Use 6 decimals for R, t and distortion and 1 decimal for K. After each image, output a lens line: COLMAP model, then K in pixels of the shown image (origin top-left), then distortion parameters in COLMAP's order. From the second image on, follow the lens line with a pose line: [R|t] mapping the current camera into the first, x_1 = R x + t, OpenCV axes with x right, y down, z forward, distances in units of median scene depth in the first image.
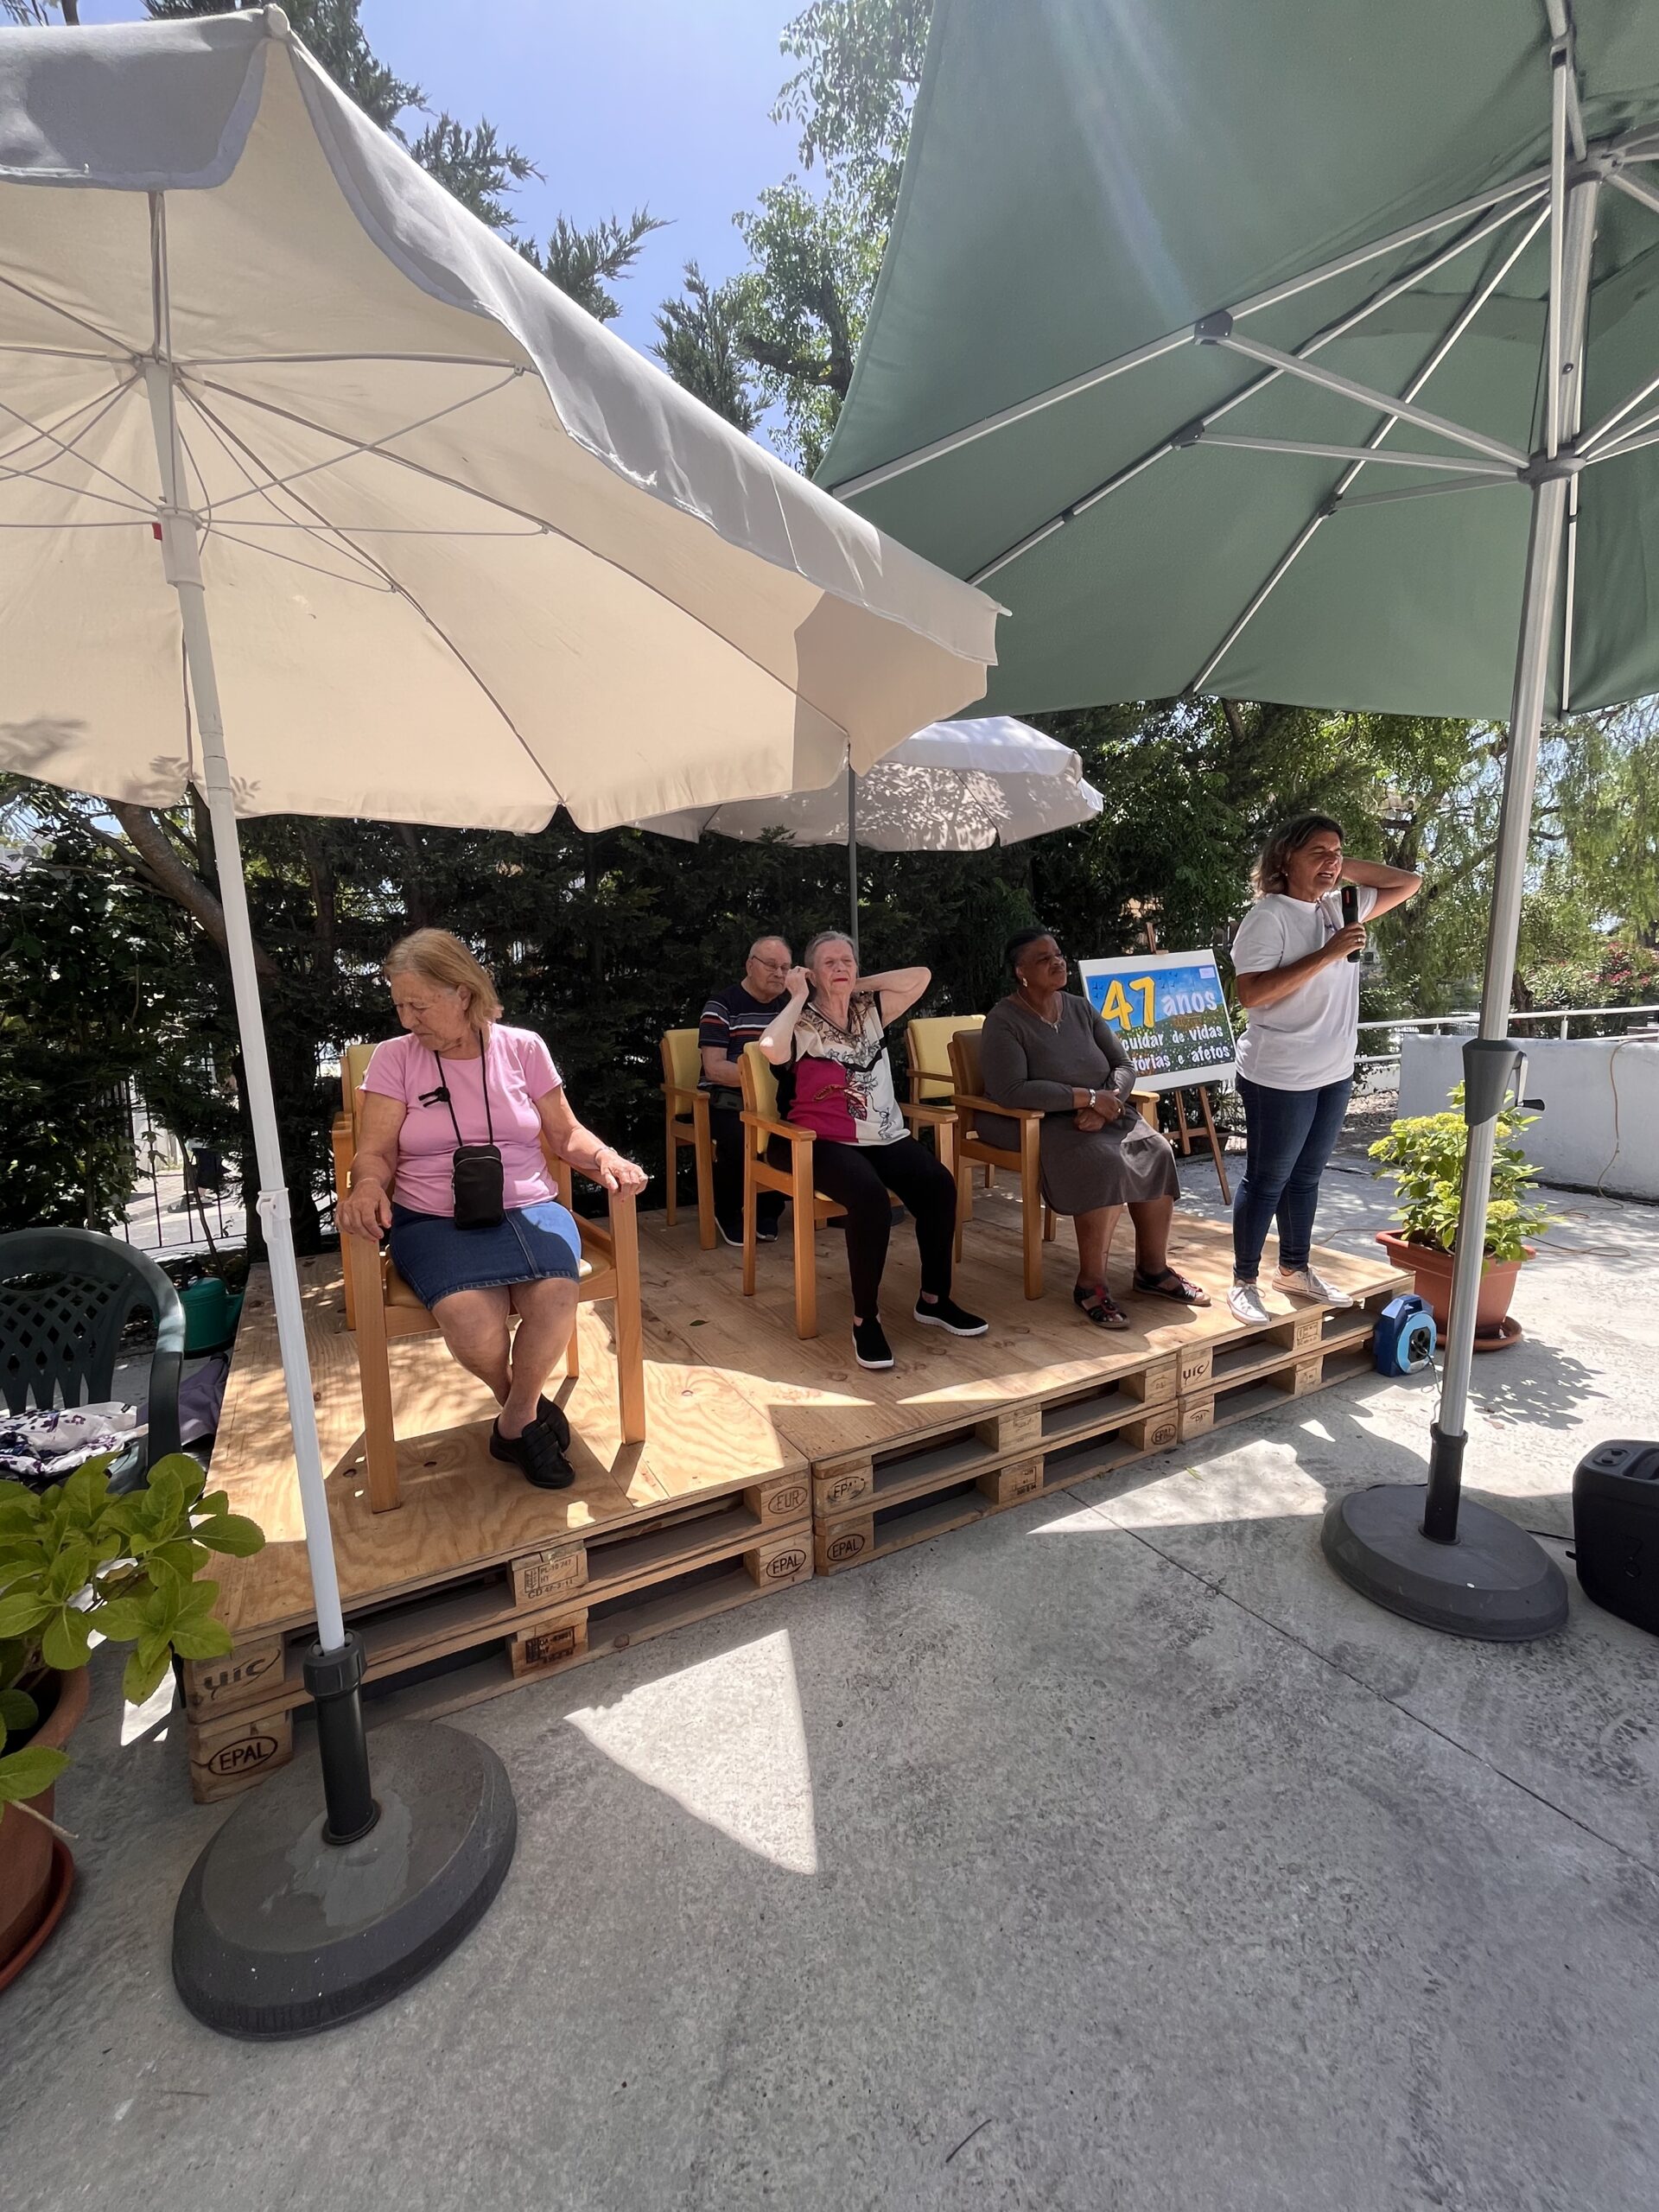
lens RADIAL K [[925.0, 0, 829.5], [0, 925.0, 1106.0], [0, 0, 1]] dist [-0.002262, -0.000337]
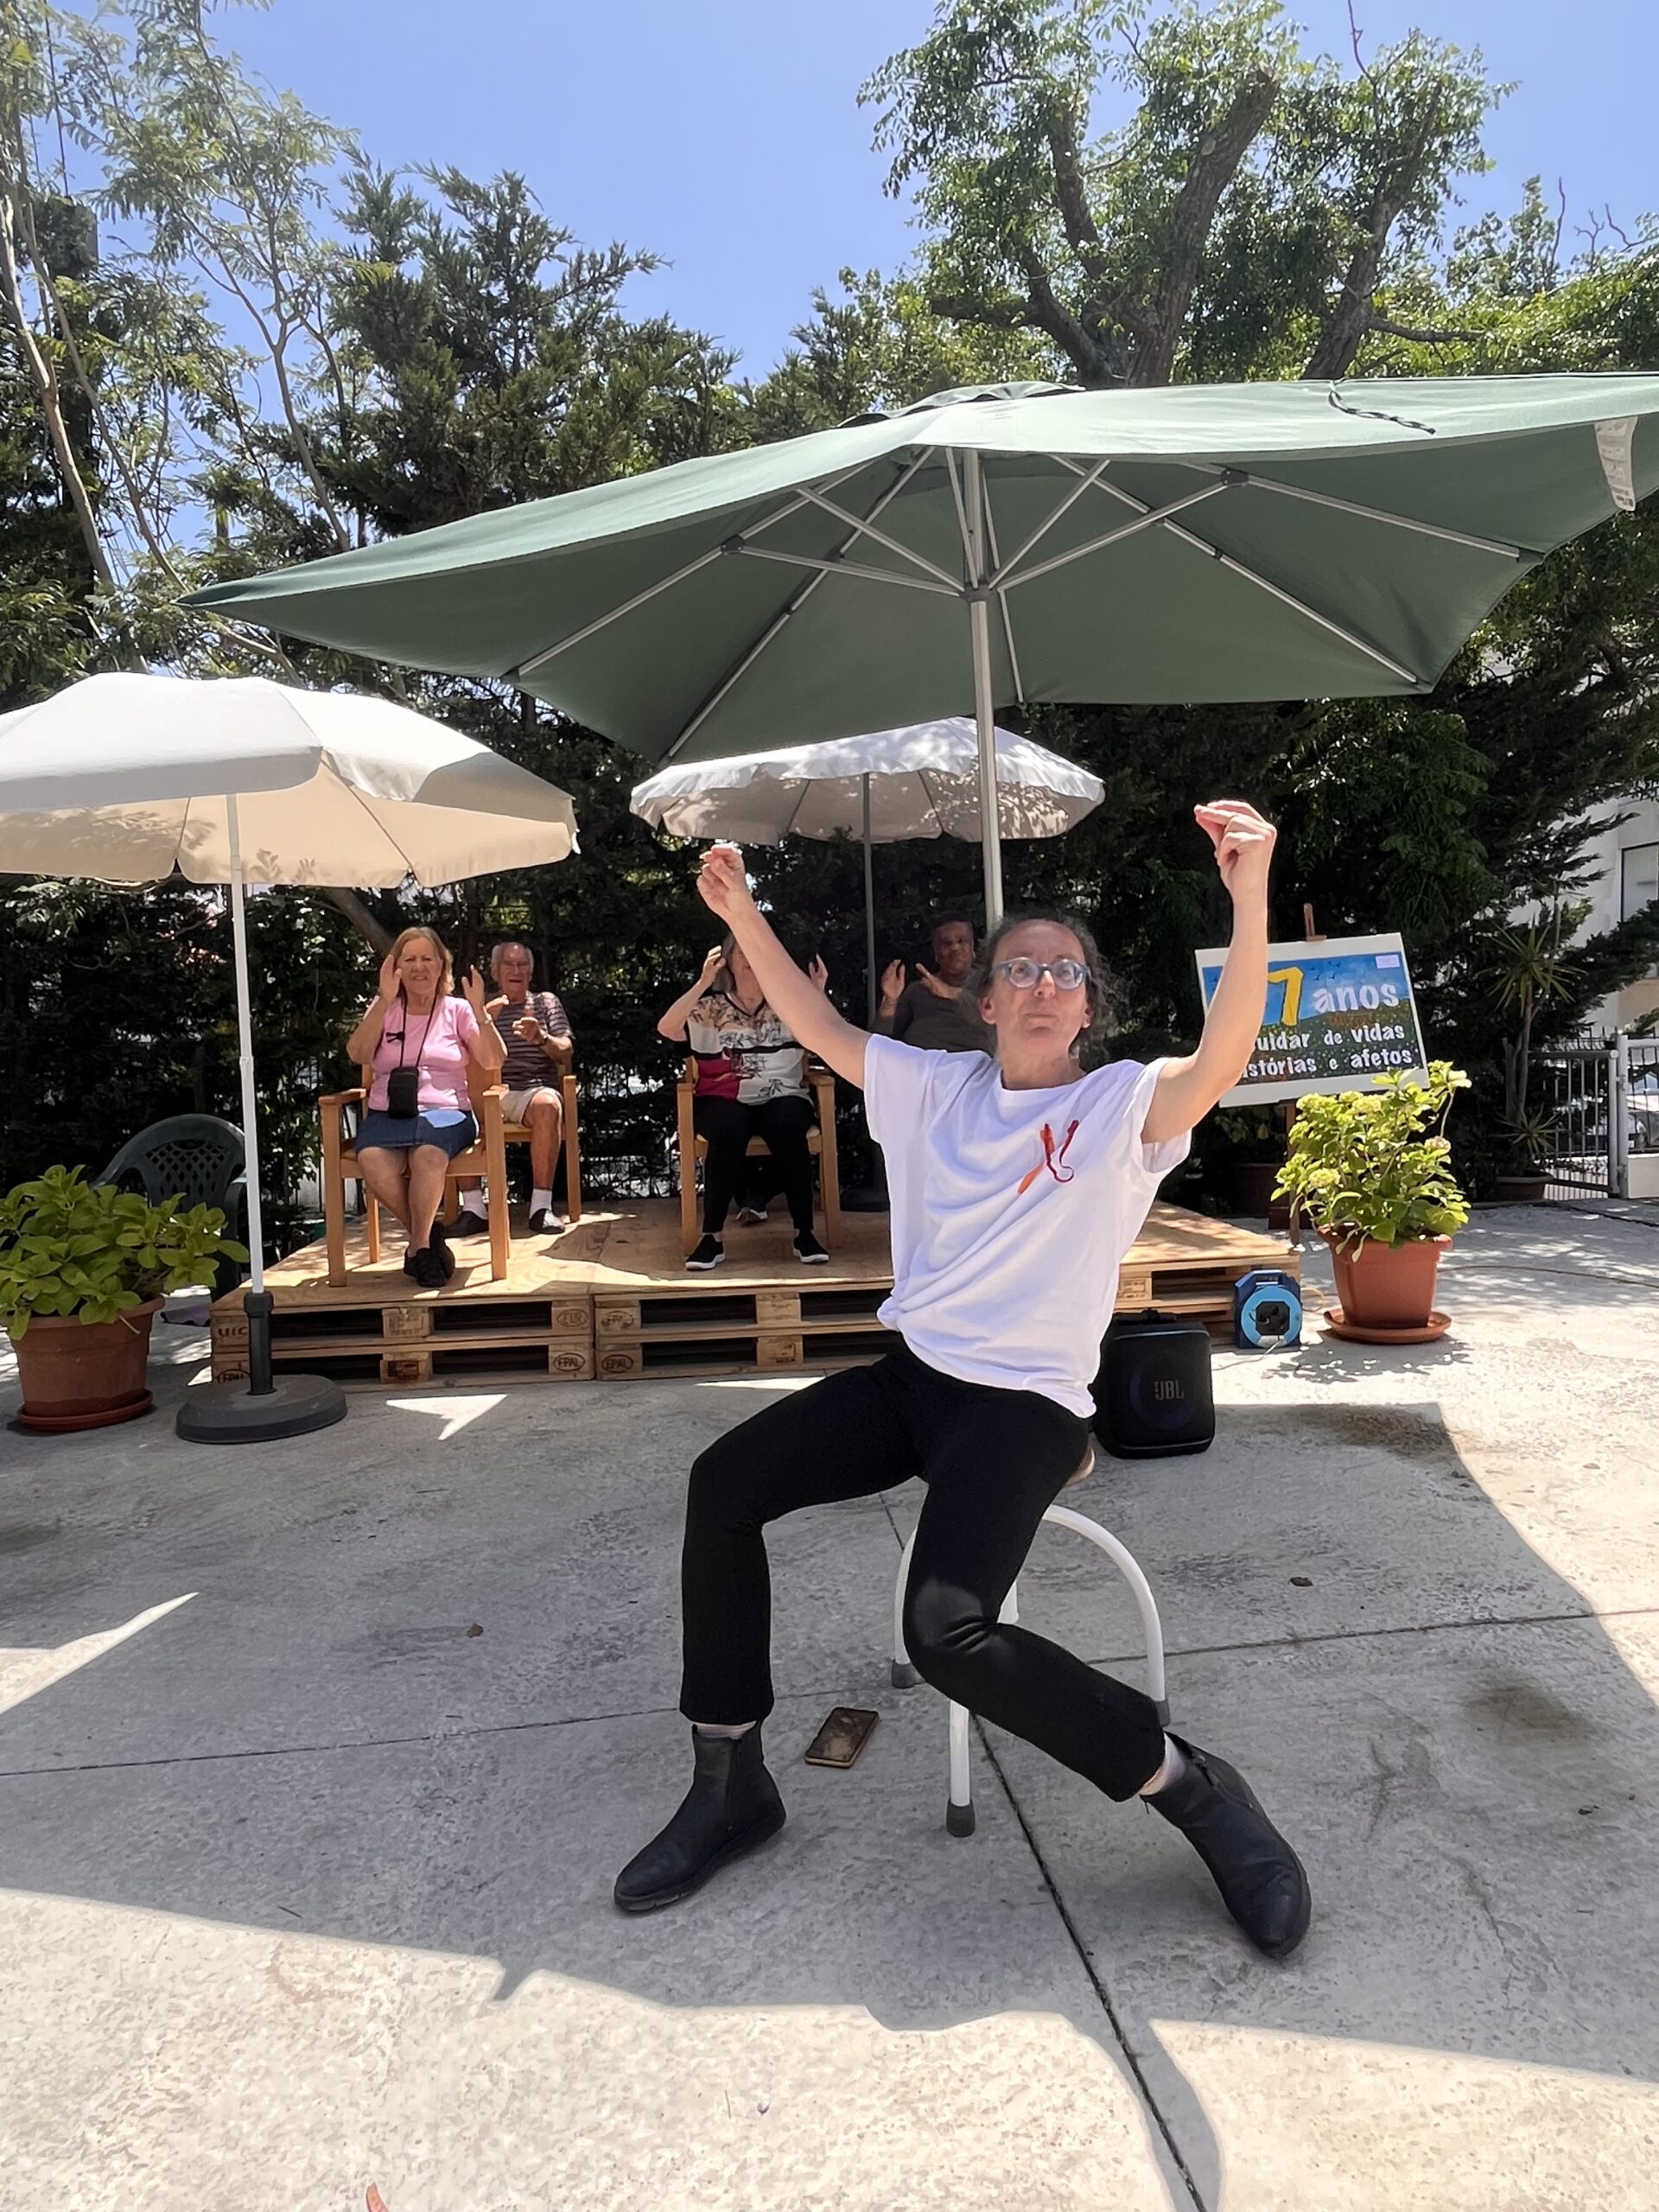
lens RADIAL K [[1396.9, 0, 829.5], [0, 1396.9, 1106.0], [0, 0, 1]] dist [0.002227, -0.005699]
pose [[0.919823, 0.017830, -0.391928, 1.109732], [-0.043801, 0.997389, -0.057422, 0.194687], [0.389881, 0.069984, 0.918202, -0.818214]]
